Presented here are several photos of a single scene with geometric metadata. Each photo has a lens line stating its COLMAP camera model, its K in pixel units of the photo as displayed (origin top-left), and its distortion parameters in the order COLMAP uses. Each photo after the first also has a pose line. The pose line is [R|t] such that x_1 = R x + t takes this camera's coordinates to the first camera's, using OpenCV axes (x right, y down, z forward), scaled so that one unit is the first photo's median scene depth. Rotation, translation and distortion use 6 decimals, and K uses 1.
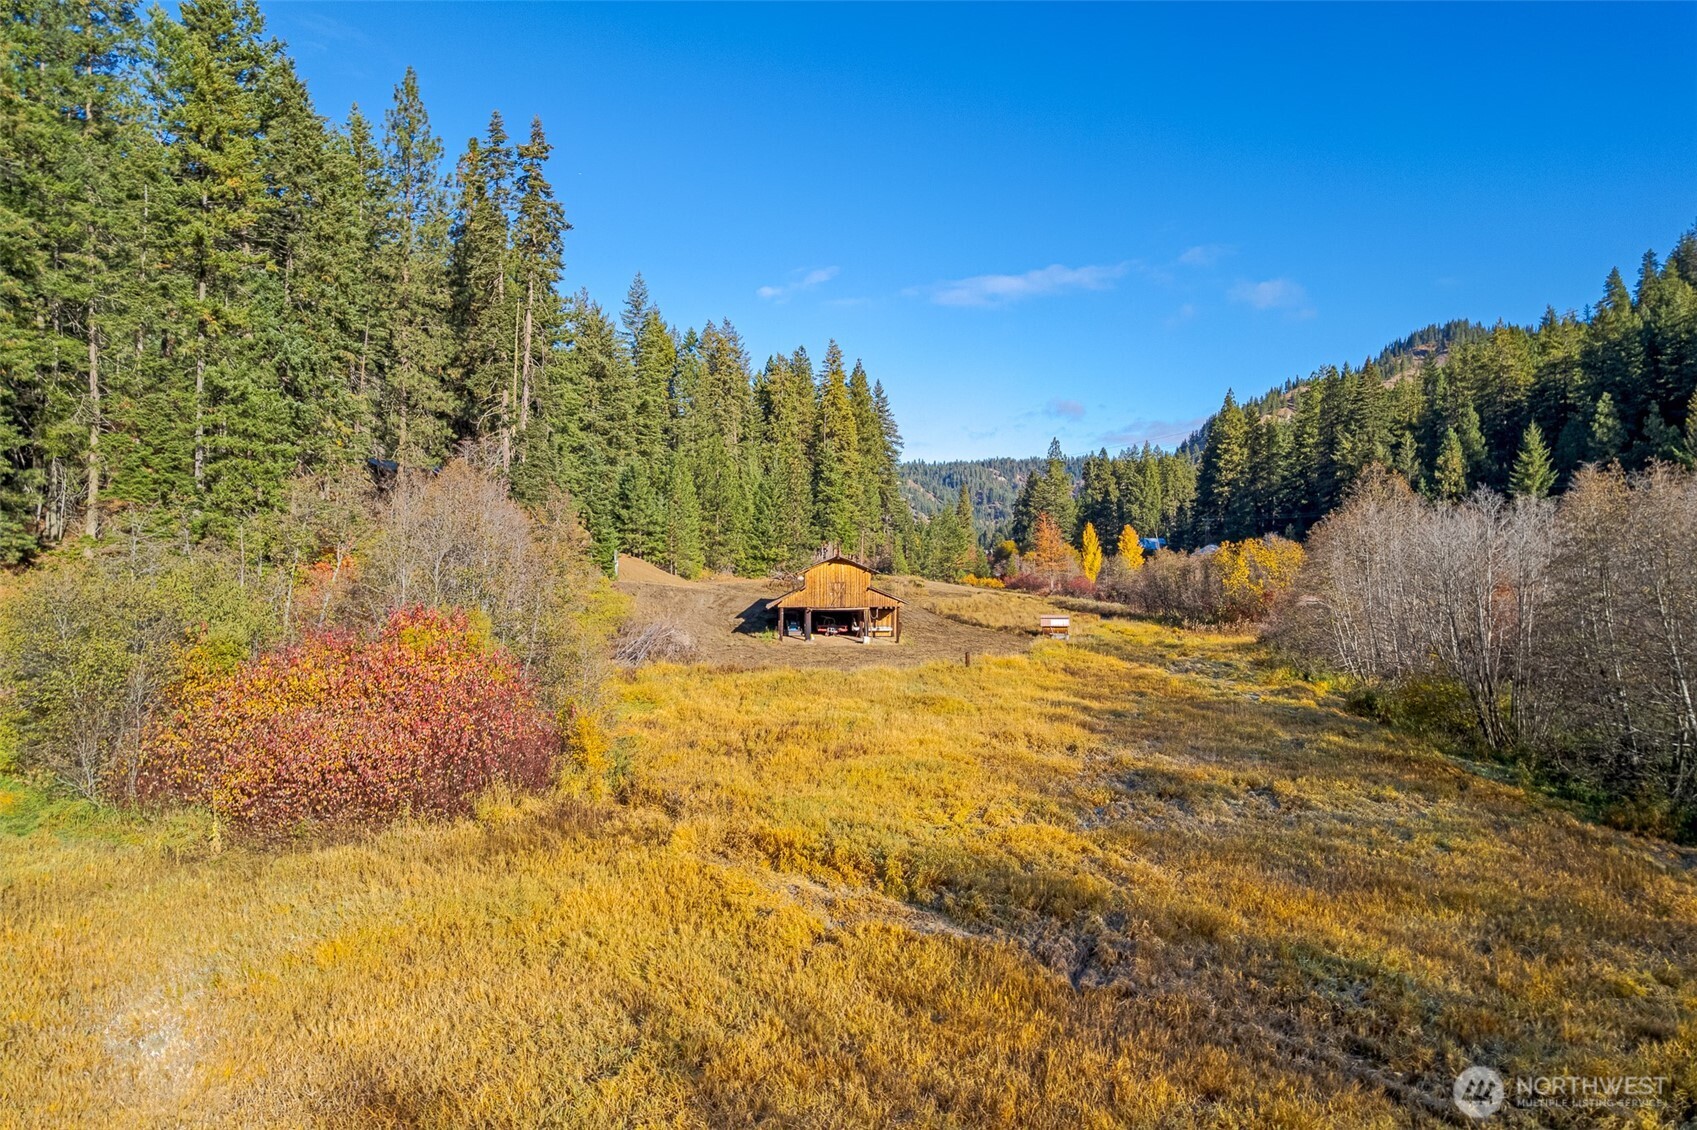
lens RADIAL K [[1094.4, 0, 868.8], [0, 1094.4, 564.8], [0, 0, 1]] dist [-0.061390, 0.058952]
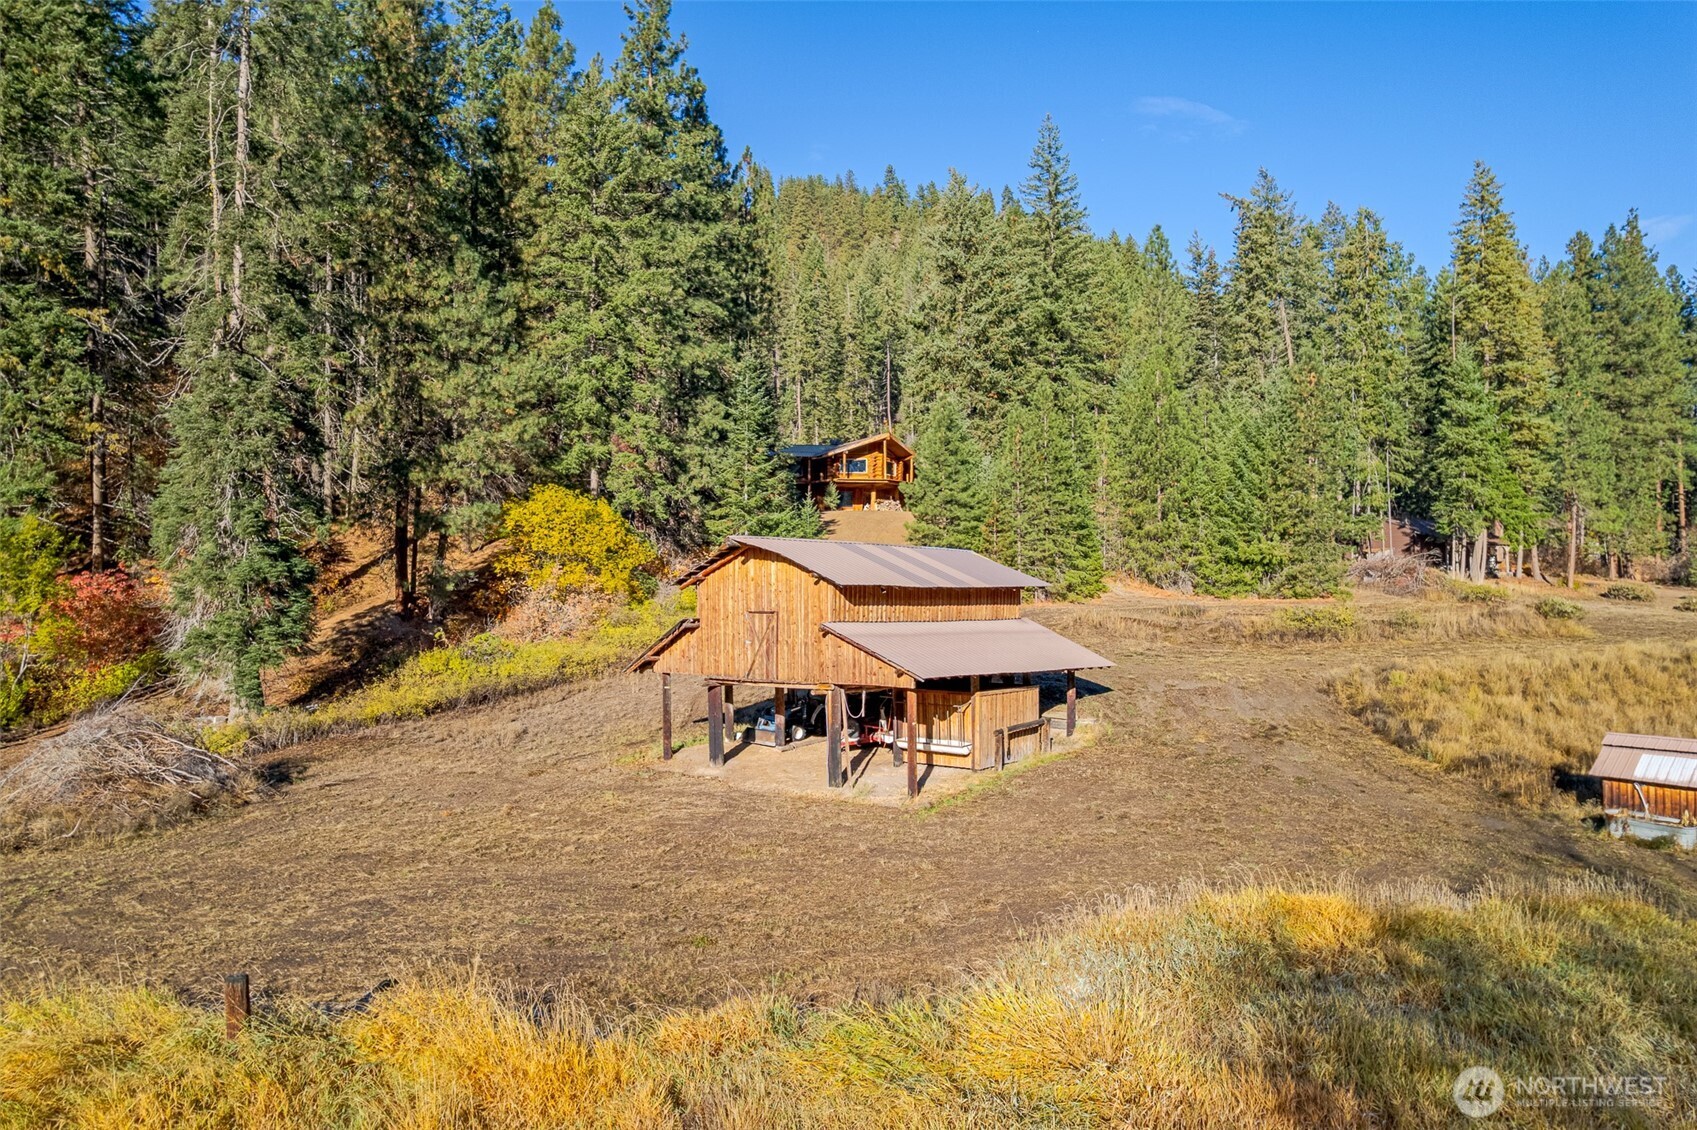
lens RADIAL K [[1094.4, 0, 868.8], [0, 1094.4, 564.8], [0, 0, 1]] dist [-0.061390, 0.058952]
pose [[0.697764, -0.018981, -0.716076, 0.161832], [0.007079, 0.999783, -0.019604, 0.005052], [0.716293, 0.008610, 0.697747, 0.487794]]
